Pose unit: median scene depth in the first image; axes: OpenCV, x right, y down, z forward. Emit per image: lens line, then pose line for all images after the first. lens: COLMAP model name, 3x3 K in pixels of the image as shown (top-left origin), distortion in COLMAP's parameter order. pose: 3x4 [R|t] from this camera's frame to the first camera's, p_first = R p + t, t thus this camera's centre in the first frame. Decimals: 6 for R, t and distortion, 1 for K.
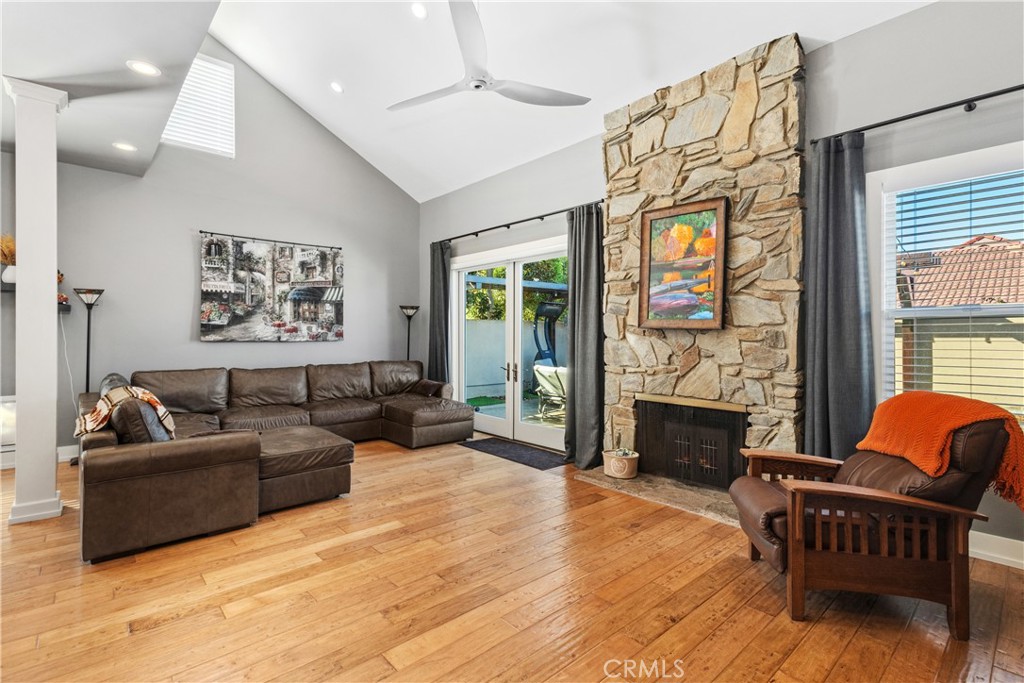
lens RADIAL K [[476.6, 0, 516.8], [0, 476.6, 335.9], [0, 0, 1]] dist [0.002920, 0.000663]
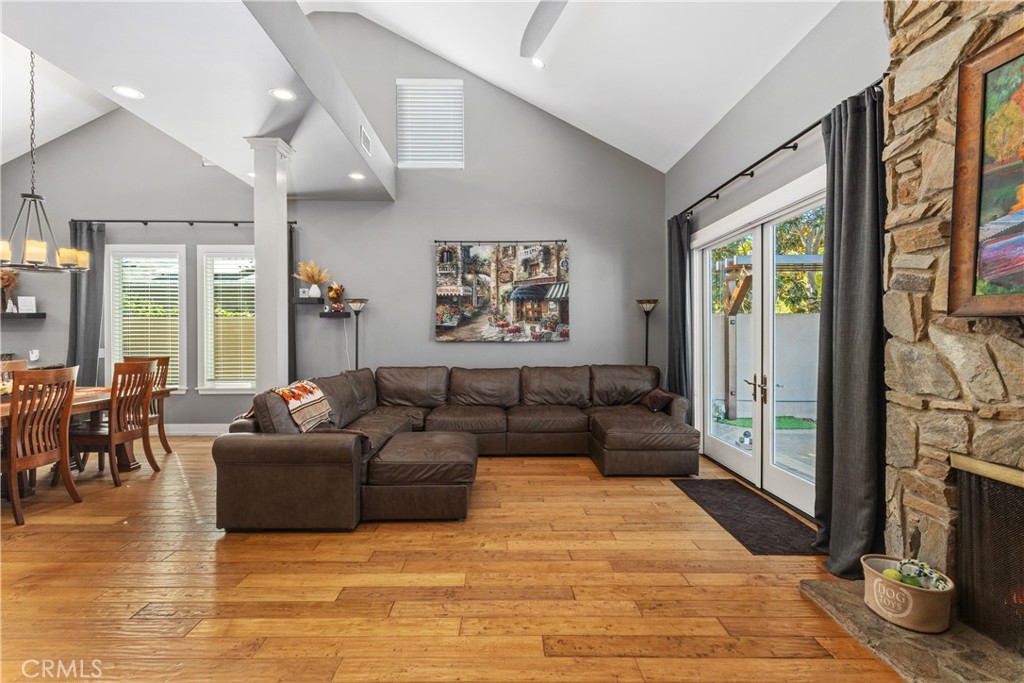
lens RADIAL K [[476.7, 0, 516.5], [0, 476.7, 339.2], [0, 0, 1]] dist [0.001238, 0.000809]
pose [[0.745110, 0.000455, -0.666941, 0.237053], [0.003721, 0.999981, 0.004840, 0.001960], [0.666931, -0.006088, 0.745095, 0.347222]]
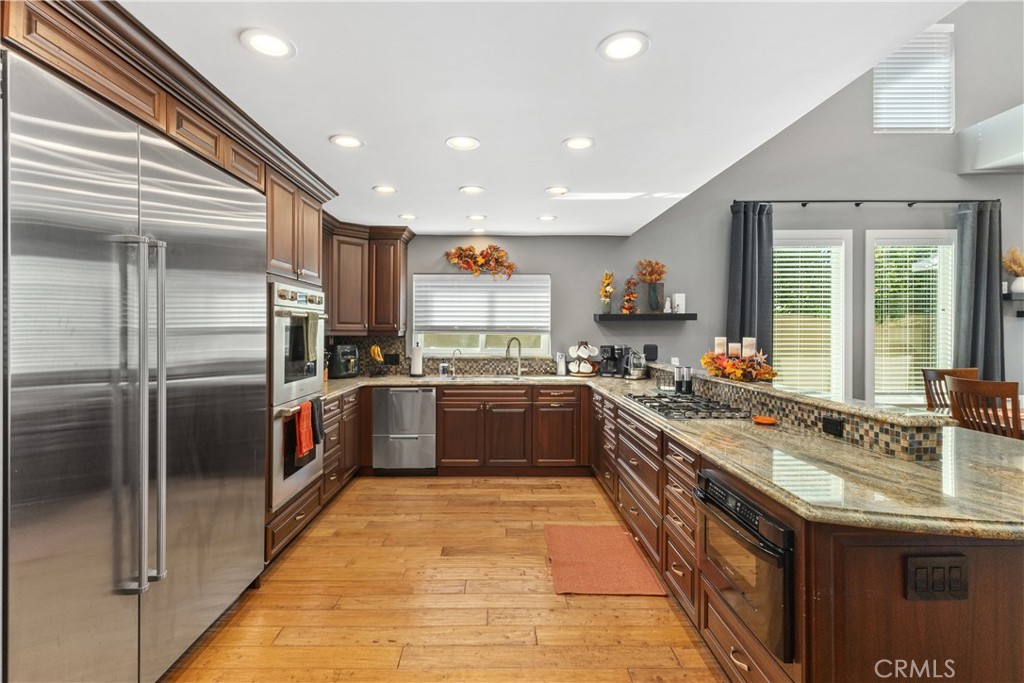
lens RADIAL K [[468.5, 0, 446.6], [0, 468.5, 331.9], [0, 0, 1]] dist [0.000193, -0.000013]
pose [[0.730428, -0.004347, -0.682976, -1.152824], [0.006259, 0.999980, 0.000329, -0.026998], [0.682961, -0.004515, 0.730441, -0.613016]]
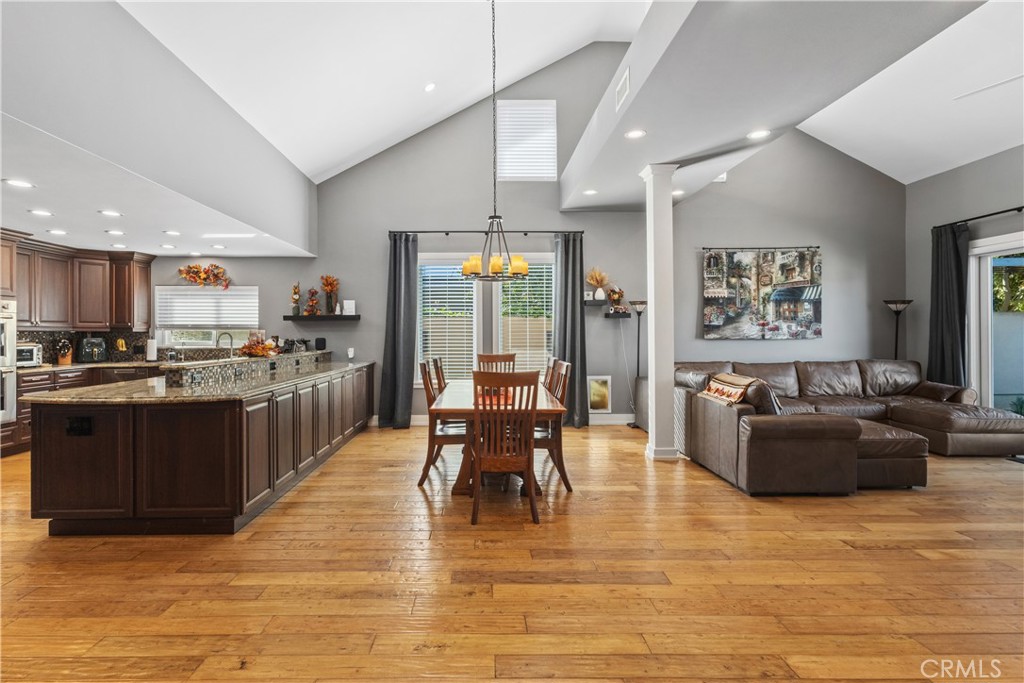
lens RADIAL K [[489.1, 0, 472.1], [0, 489.1, 336.3], [0, 0, 1]] dist [-0.001817, -0.000002]
pose [[0.739193, -0.003780, -0.673483, -0.297480], [0.007274, 0.999971, 0.002371, -0.003343], [0.673455, -0.006652, 0.739198, -0.355162]]
